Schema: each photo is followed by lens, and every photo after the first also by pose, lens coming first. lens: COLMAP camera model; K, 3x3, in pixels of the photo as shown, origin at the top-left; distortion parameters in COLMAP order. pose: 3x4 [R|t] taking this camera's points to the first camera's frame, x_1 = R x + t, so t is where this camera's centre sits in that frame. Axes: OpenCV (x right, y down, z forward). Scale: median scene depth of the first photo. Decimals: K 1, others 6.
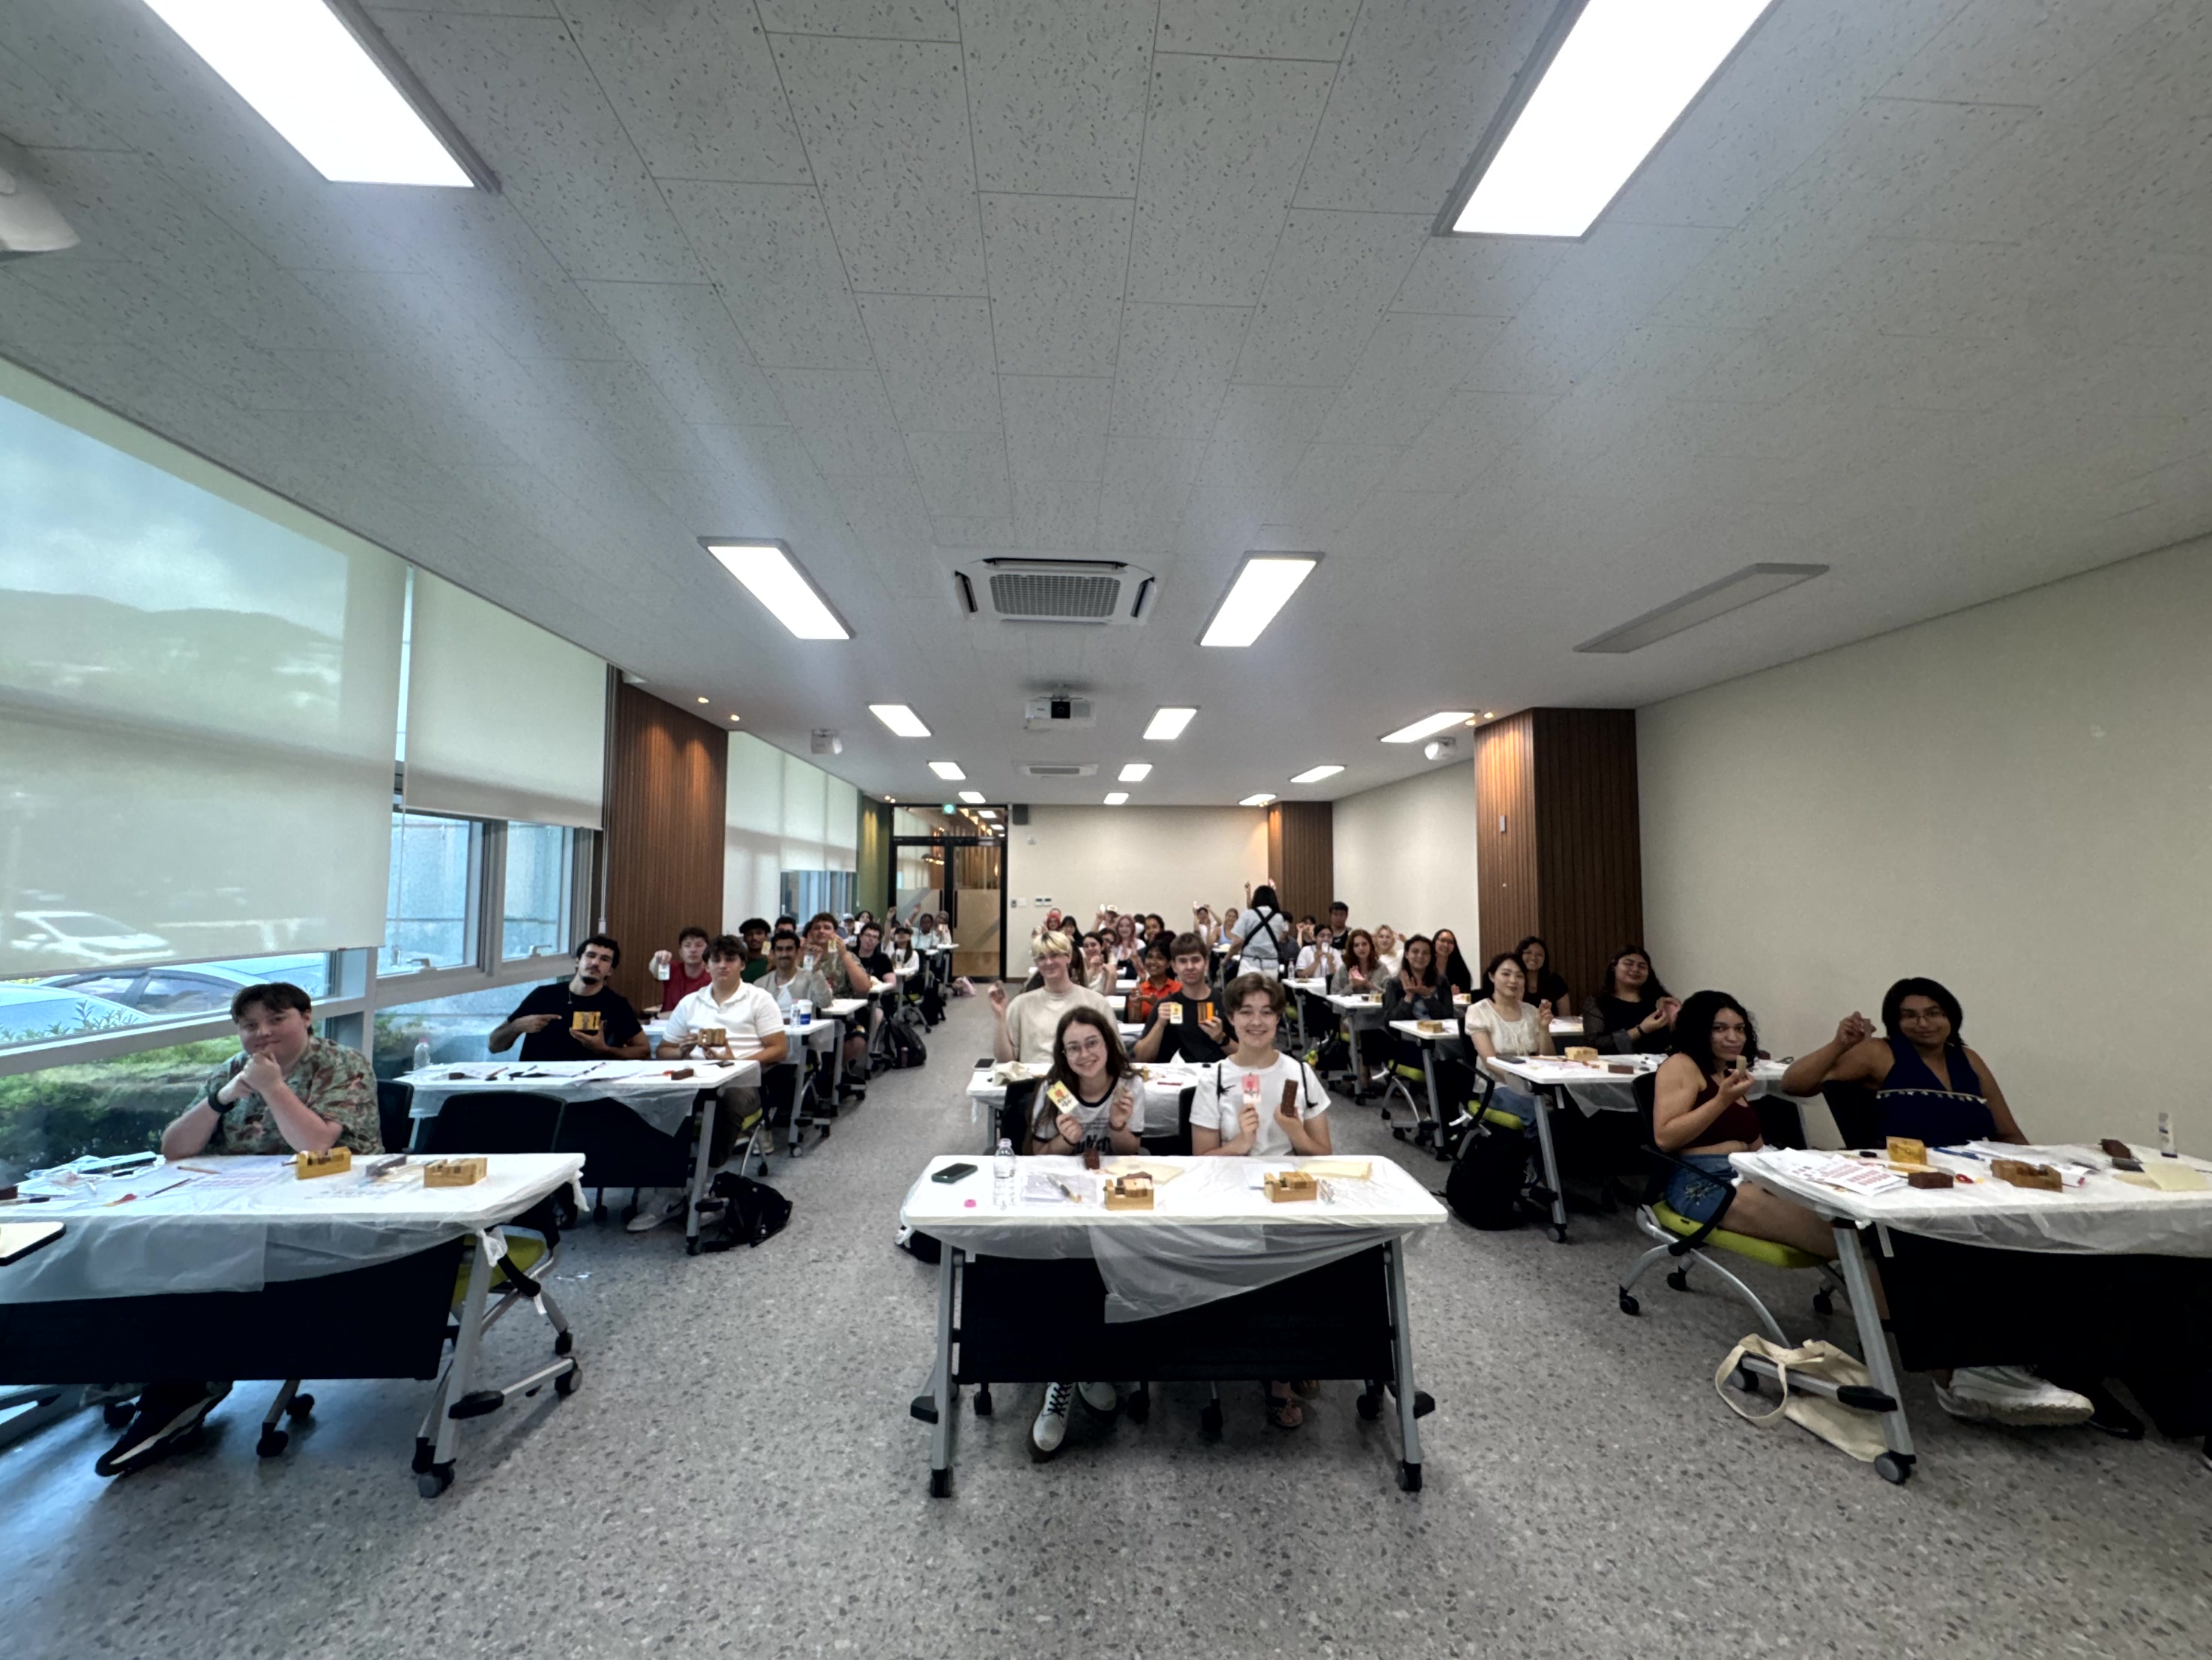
lens RADIAL K [[888.3, 0, 1108.5], [0, 888.3, 821.9], [0, 0, 1]] dist [0.002780, 0.000165]
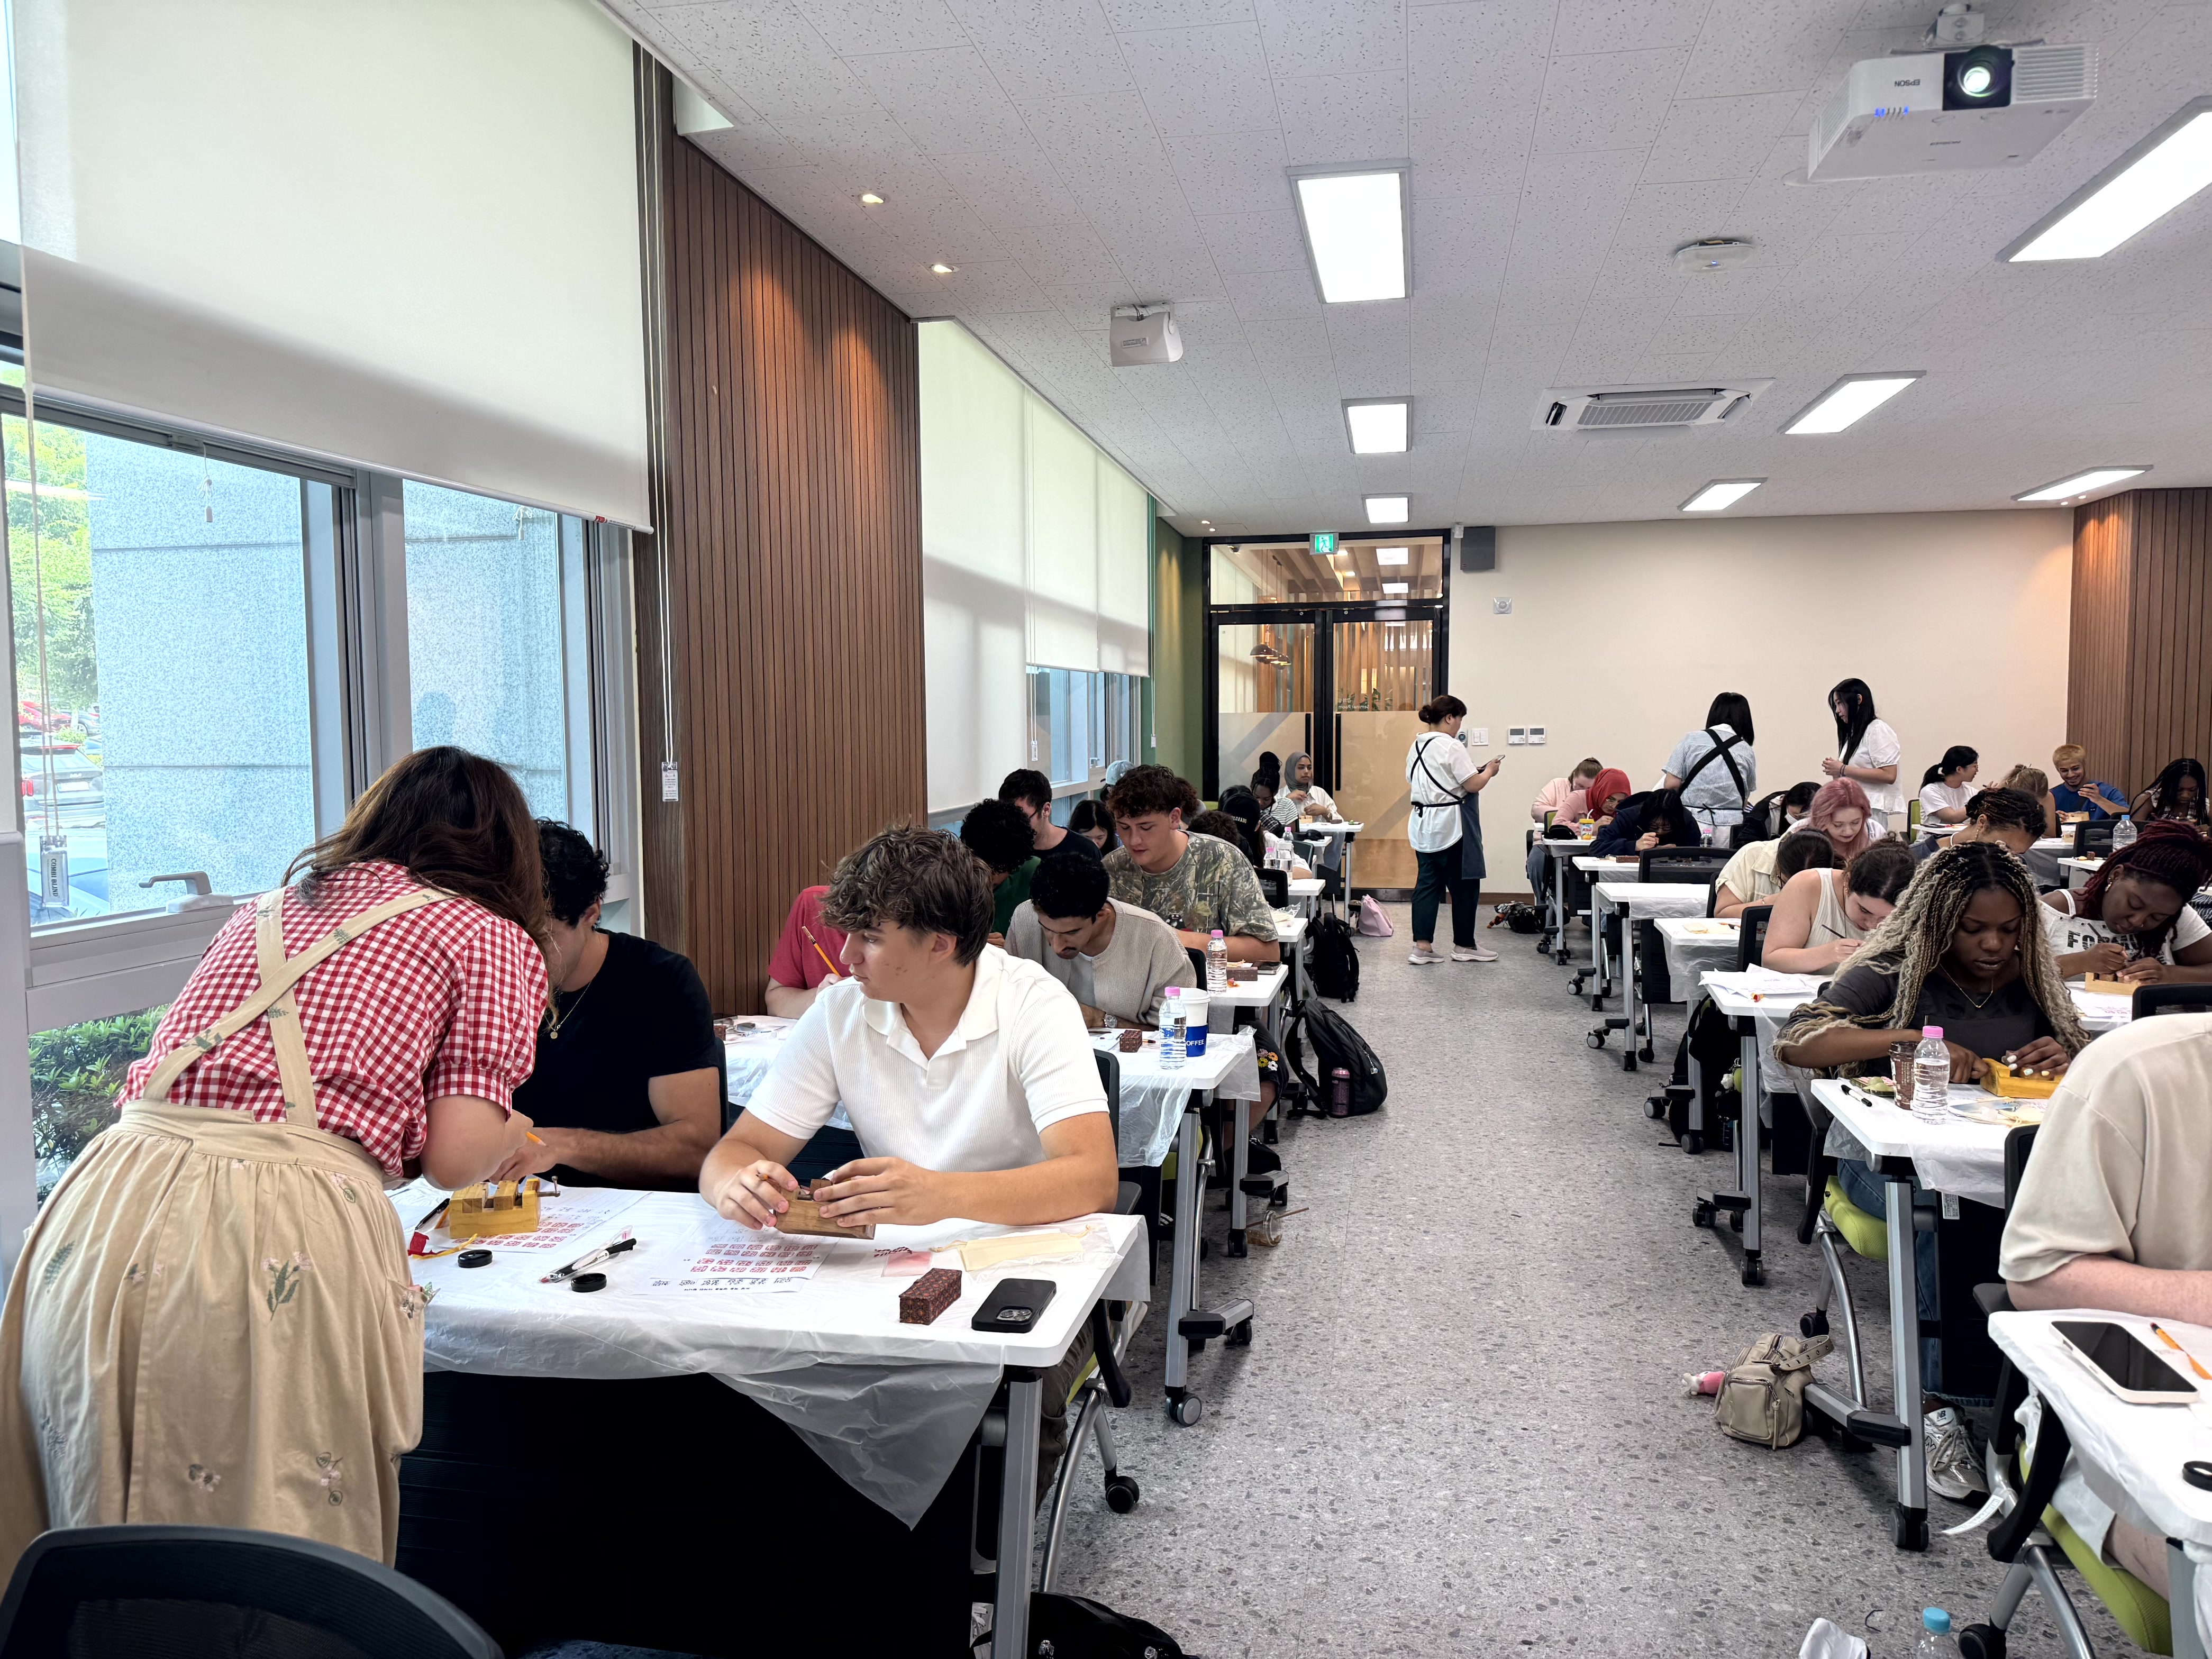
lens RADIAL K [[1579.8, 0, 1103.2], [0, 1579.8, 821.1], [0, 0, 1]] dist [0.007702, -0.003062]
pose [[0.965942, 0.005020, -0.258711, -0.144453], [0.030203, 0.990790, 0.131994, 0.034268], [0.256991, -0.135313, 0.956894, 0.267971]]
